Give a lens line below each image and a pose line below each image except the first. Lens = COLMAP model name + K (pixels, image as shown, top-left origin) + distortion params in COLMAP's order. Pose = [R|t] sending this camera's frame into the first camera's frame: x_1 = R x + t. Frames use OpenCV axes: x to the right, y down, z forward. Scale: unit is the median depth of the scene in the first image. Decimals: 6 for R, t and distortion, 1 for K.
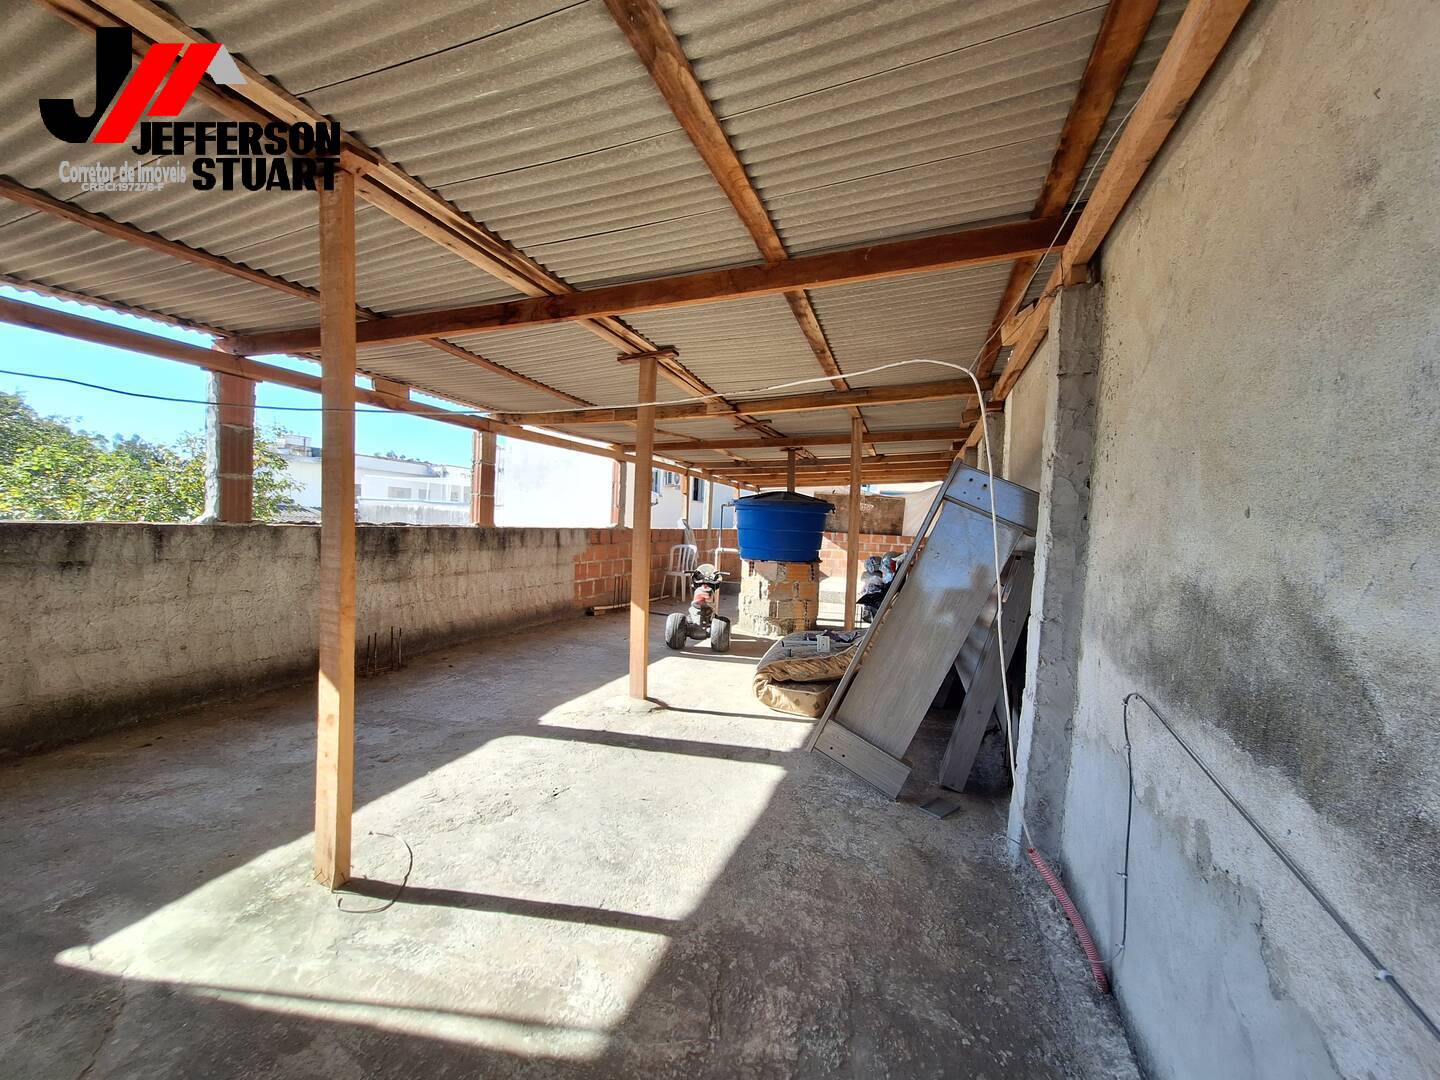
lens RADIAL K [[571.3, 0, 707.1], [0, 571.3, 539.5], [0, 0, 1]] dist [-0.004556, 0.000947]
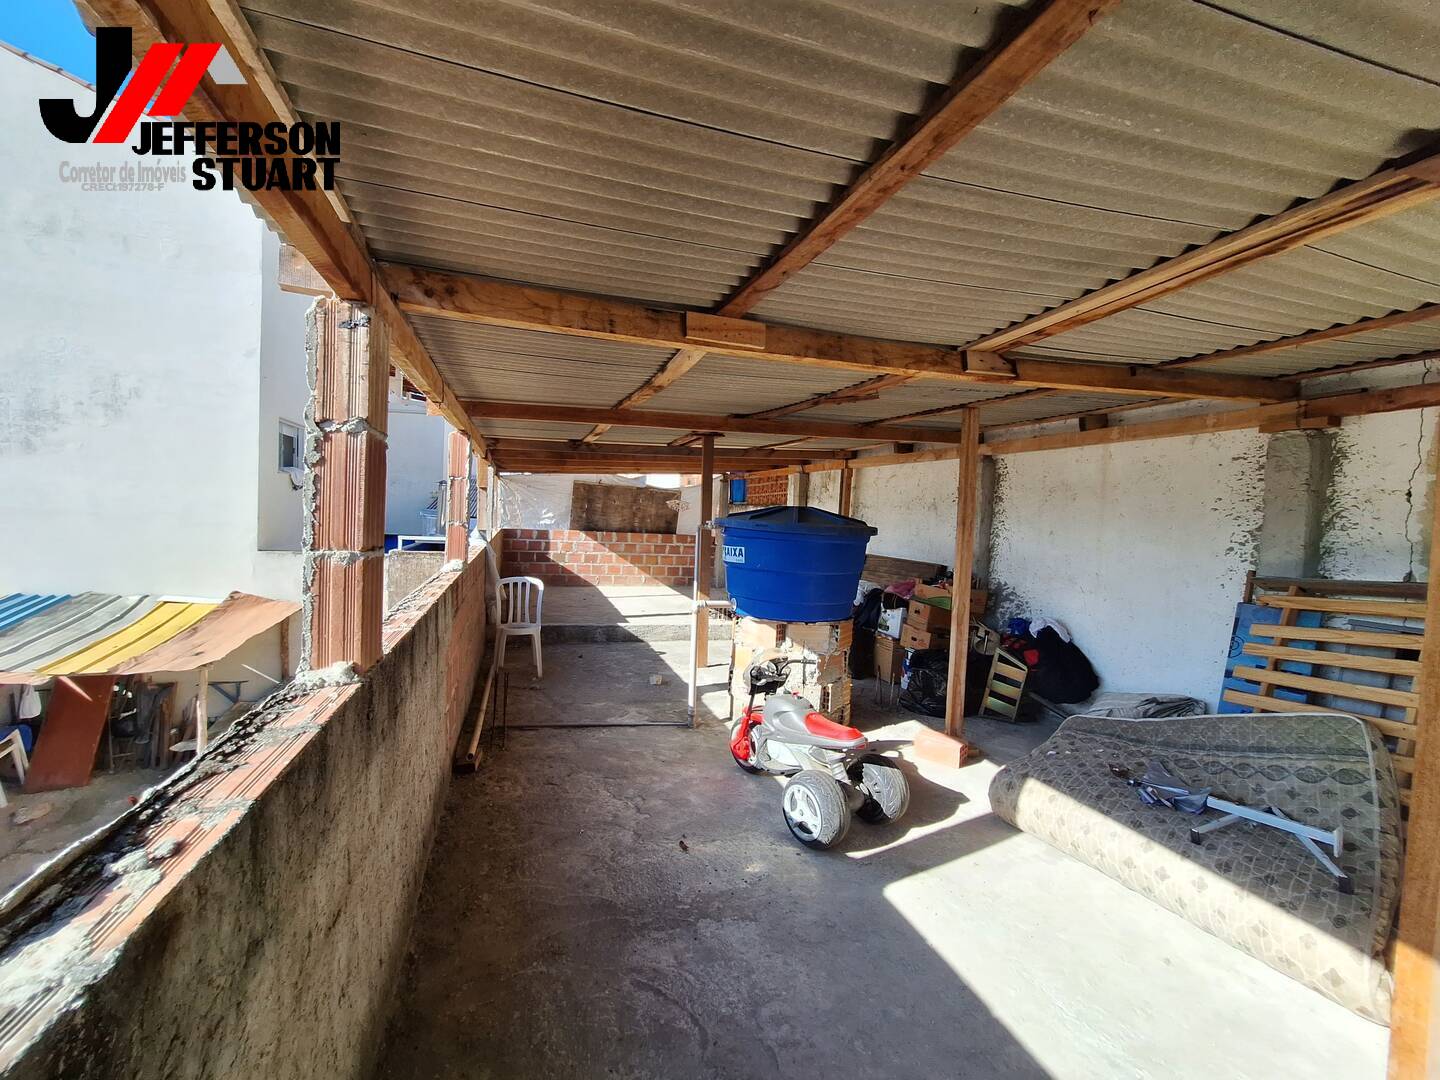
lens RADIAL K [[571.3, 0, 707.1], [0, 571.3, 539.5], [0, 0, 1]] dist [-0.004556, 0.000947]
pose [[0.785118, -0.034553, 0.618382, -0.491148], [0.007983, 0.998924, 0.045681, -0.110445], [-0.619295, -0.030928, 0.784549, 0.795641]]
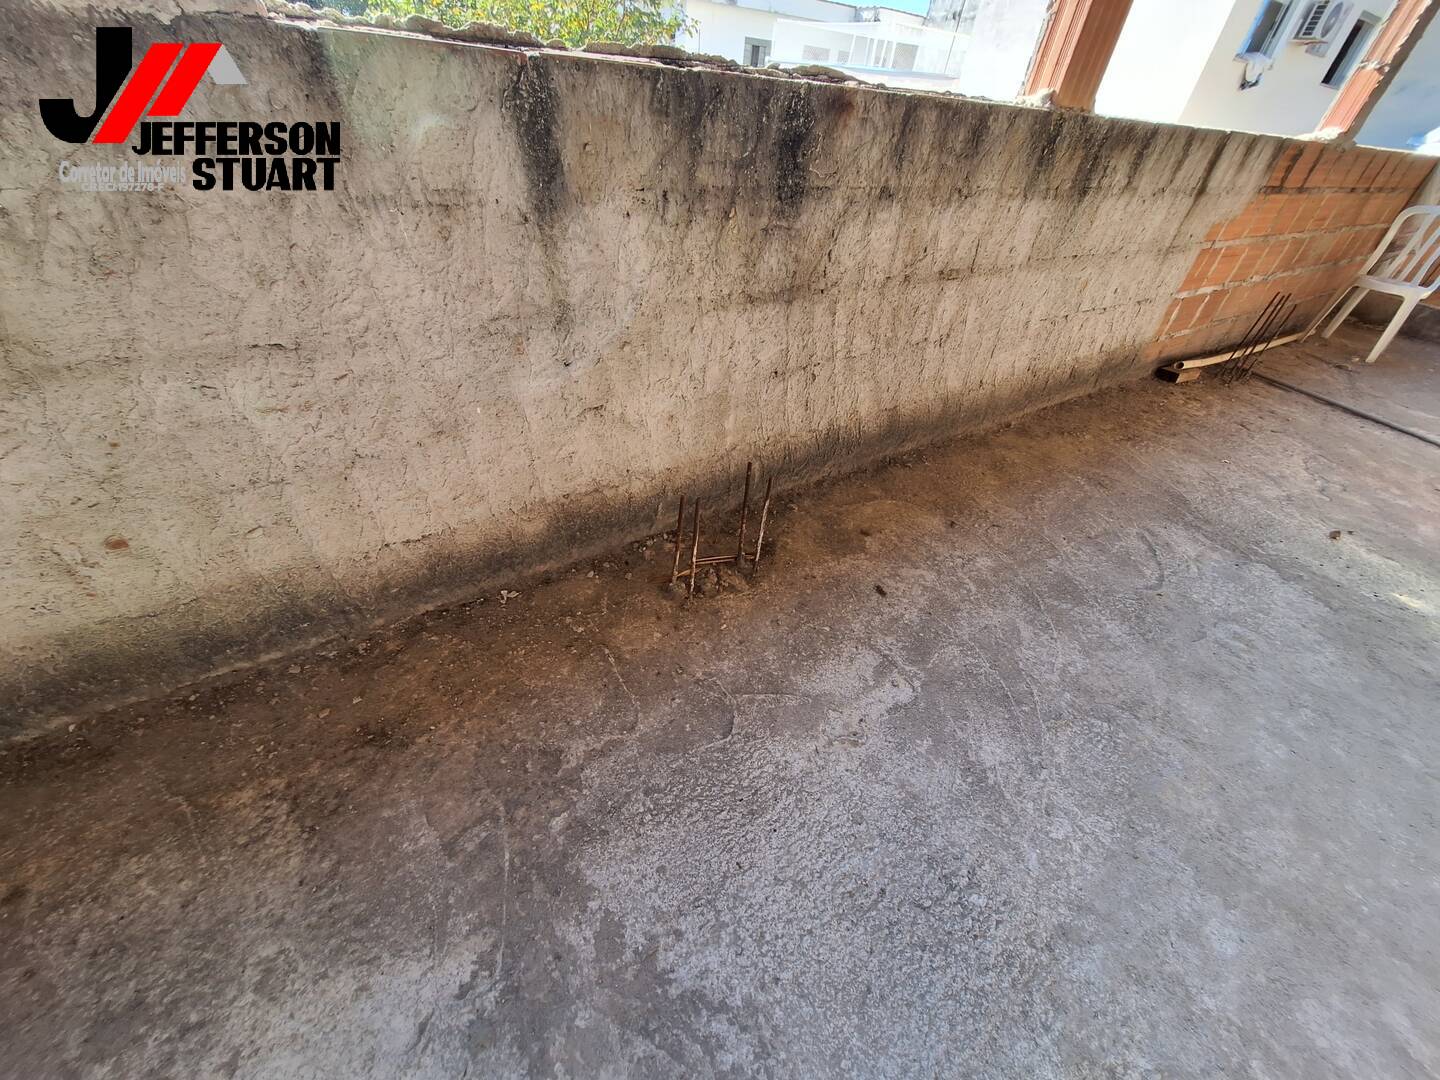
lens RADIAL K [[571.3, 0, 707.1], [0, 571.3, 539.5], [0, 0, 1]] dist [-0.004556, 0.000947]
pose [[0.804884, 0.392234, -0.445325, -0.362463], [-0.065324, 0.804423, 0.590454, -0.005017], [0.589826, -0.446156, 0.673090, 0.660532]]
